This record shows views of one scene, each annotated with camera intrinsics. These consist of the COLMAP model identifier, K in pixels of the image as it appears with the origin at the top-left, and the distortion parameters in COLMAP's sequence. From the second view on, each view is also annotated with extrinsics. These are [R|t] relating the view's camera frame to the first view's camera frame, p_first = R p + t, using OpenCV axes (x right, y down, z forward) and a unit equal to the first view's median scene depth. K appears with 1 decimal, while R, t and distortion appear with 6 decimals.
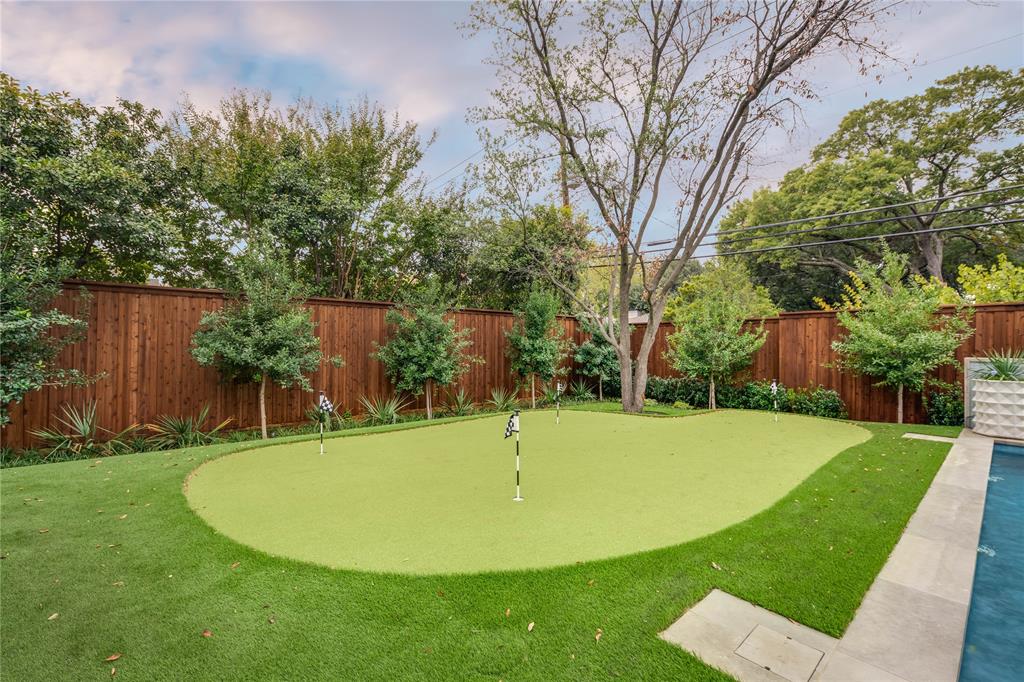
lens RADIAL K [[438.4, 0, 515.7], [0, 438.4, 344.0], [0, 0, 1]] dist [-0.000071, -0.000654]
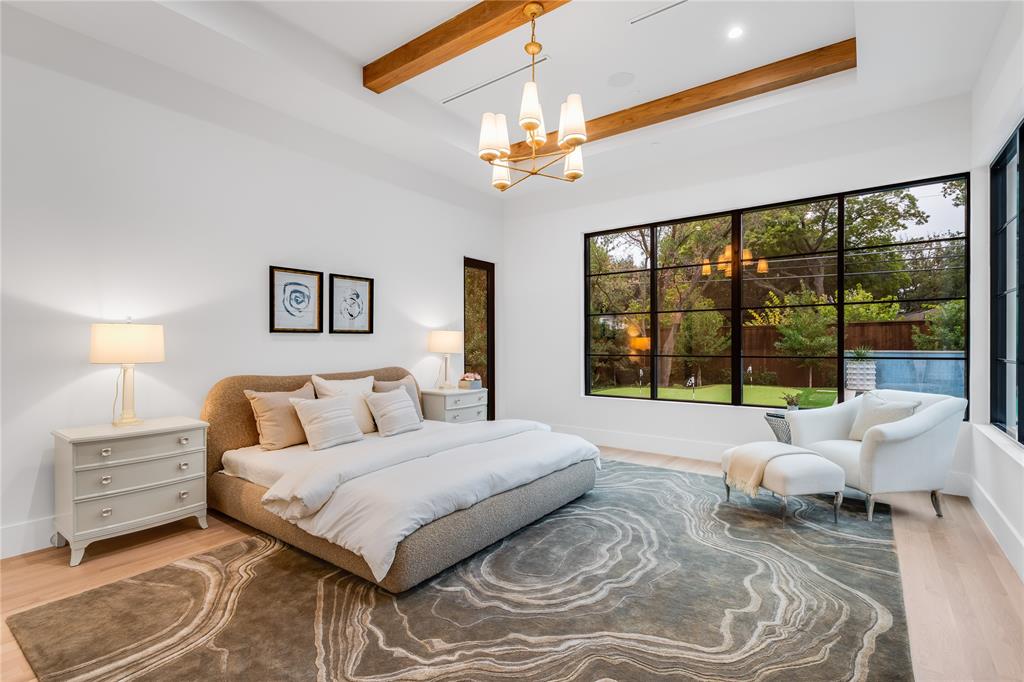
lens RADIAL K [[473.9, 0, 508.6], [0, 473.9, 342.0], [0, 0, 1]] dist [0.002152, 0.000196]
pose [[0.981492, -0.014036, 0.190988, -0.574880], [0.014003, 0.999901, 0.001522, -0.020285], [-0.190991, 0.001180, 0.981591, -0.540186]]
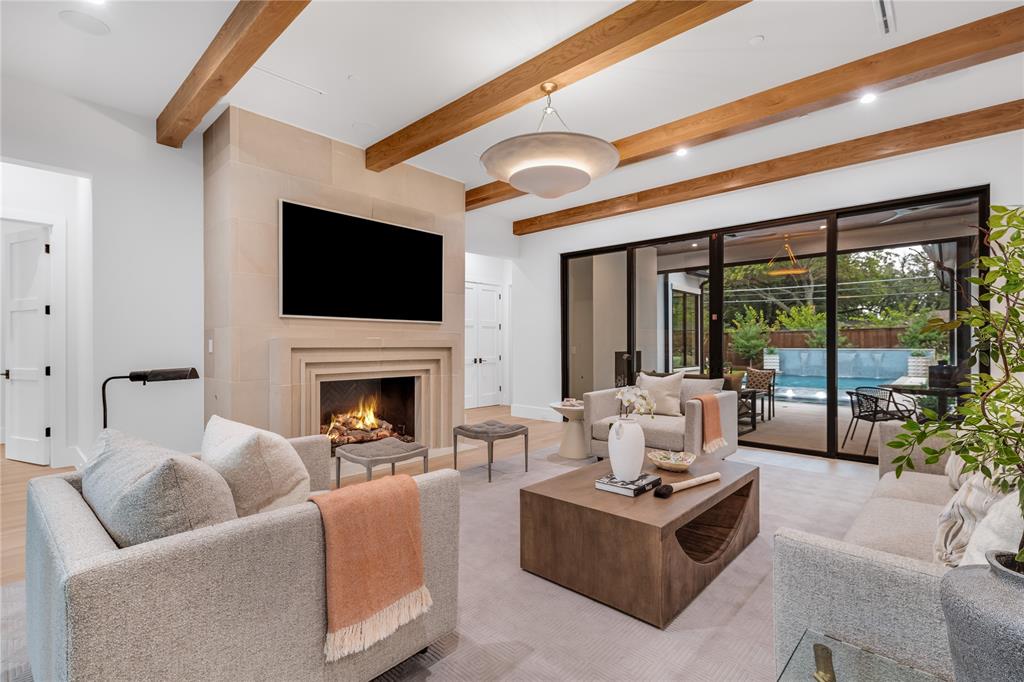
lens RADIAL K [[473.9, 0, 508.6], [0, 473.9, 342.0], [0, 0, 1]] dist [0.002152, 0.000196]
pose [[0.996785, -0.012959, 0.079068, -0.772045], [0.013112, 0.999913, -0.001416, -0.022654], [-0.079043, 0.002448, 0.996868, -1.633338]]
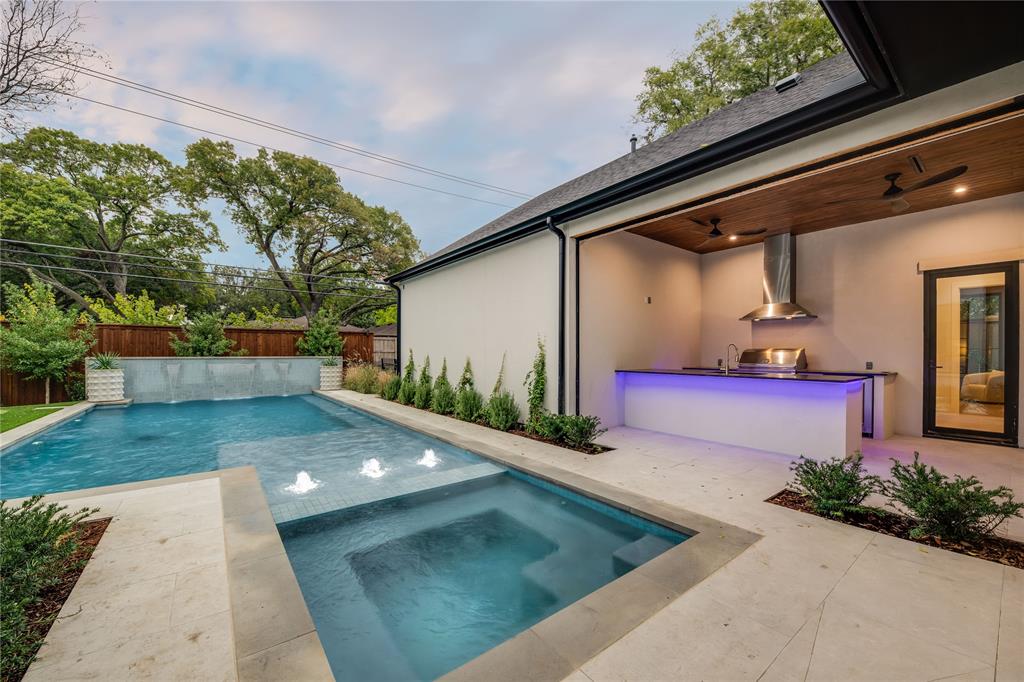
lens RADIAL K [[395.8, 0, 514.7], [0, 395.8, 354.2], [0, 0, 1]] dist [-0.000034, -0.004876]
pose [[0.075344, -0.015418, 0.997038, -0.224150], [-0.003305, 0.999871, 0.015712, -0.005422], [-0.997152, -0.004479, 0.075283, -0.511001]]
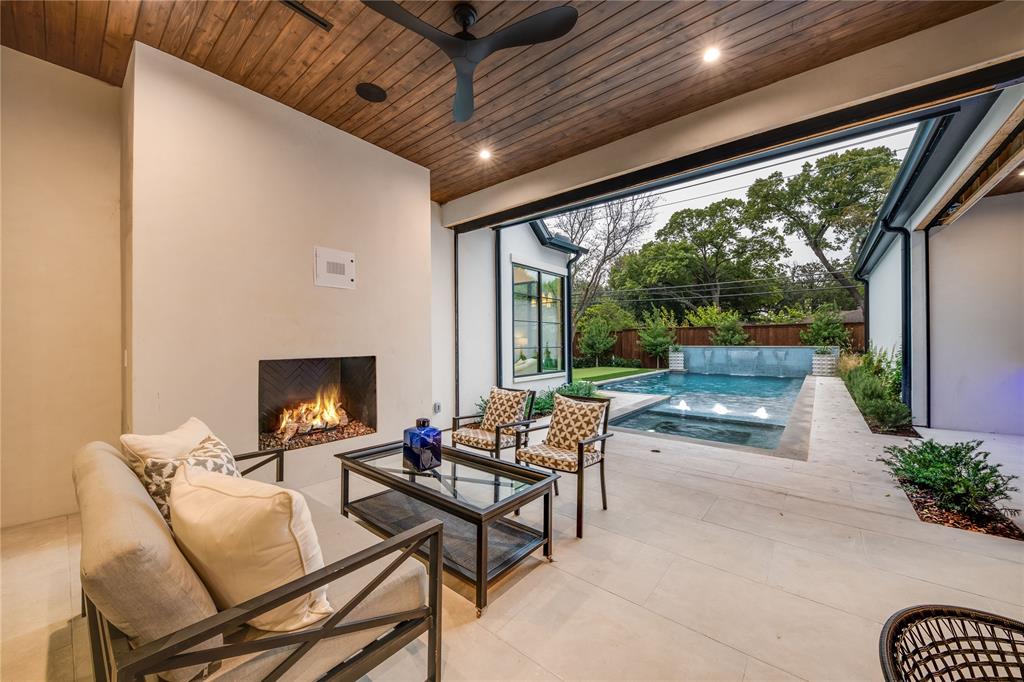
lens RADIAL K [[374.4, 0, 512.0], [0, 374.4, 341.0], [0, 0, 1]] dist [0.000202, 0.000045]
pose [[0.990295, -0.016172, 0.138034, -0.318337], [0.016416, 0.999865, -0.000628, -0.013565], [-0.138006, 0.002888, 0.990427, -1.073255]]
